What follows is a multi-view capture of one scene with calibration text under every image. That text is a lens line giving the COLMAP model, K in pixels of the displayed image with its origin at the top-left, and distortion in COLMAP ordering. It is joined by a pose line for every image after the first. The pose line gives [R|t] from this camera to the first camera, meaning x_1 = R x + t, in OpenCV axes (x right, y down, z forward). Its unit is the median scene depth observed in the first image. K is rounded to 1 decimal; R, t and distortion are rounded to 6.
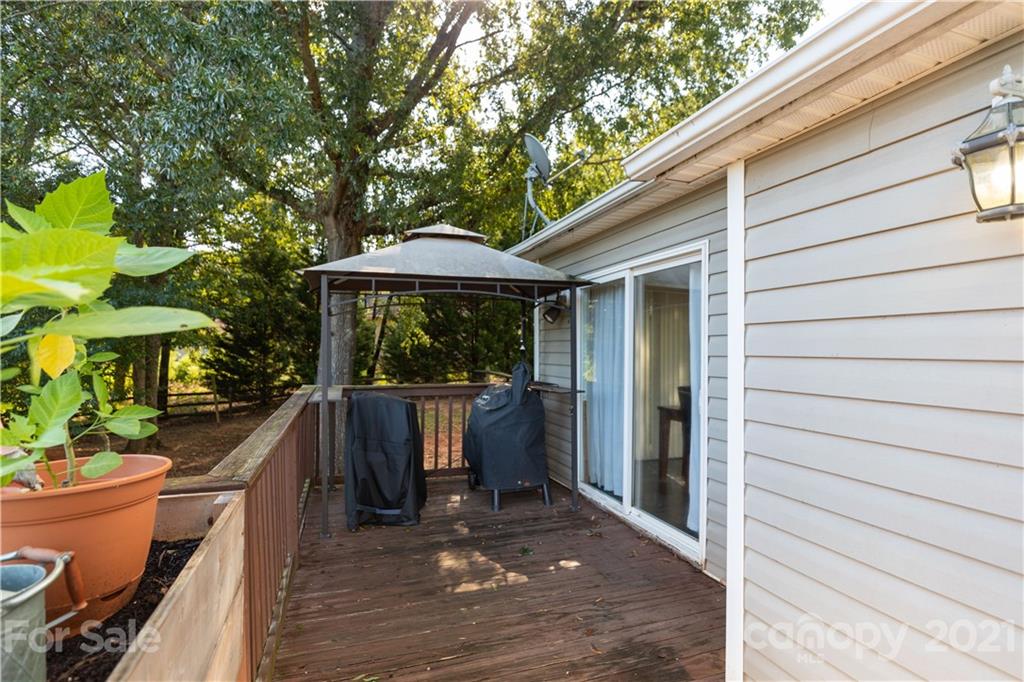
lens RADIAL K [[509.9, 0, 513.1], [0, 509.9, 356.3], [0, 0, 1]] dist [0.001082, 0.000080]
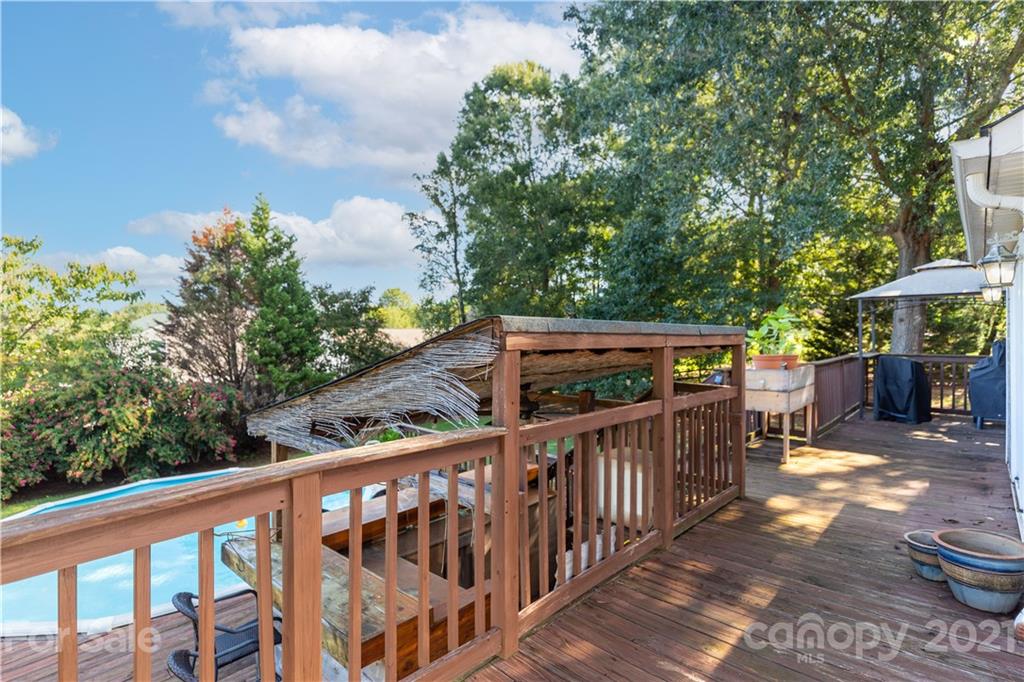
lens RADIAL K [[498.8, 0, 505.7], [0, 498.8, 331.1], [0, 0, 1]] dist [-0.002181, -0.000130]
pose [[0.464610, -0.008665, -0.885473, 0.132486], [-0.002710, 0.999934, -0.011207, 0.000983], [0.885511, 0.007606, 0.464556, -0.216640]]
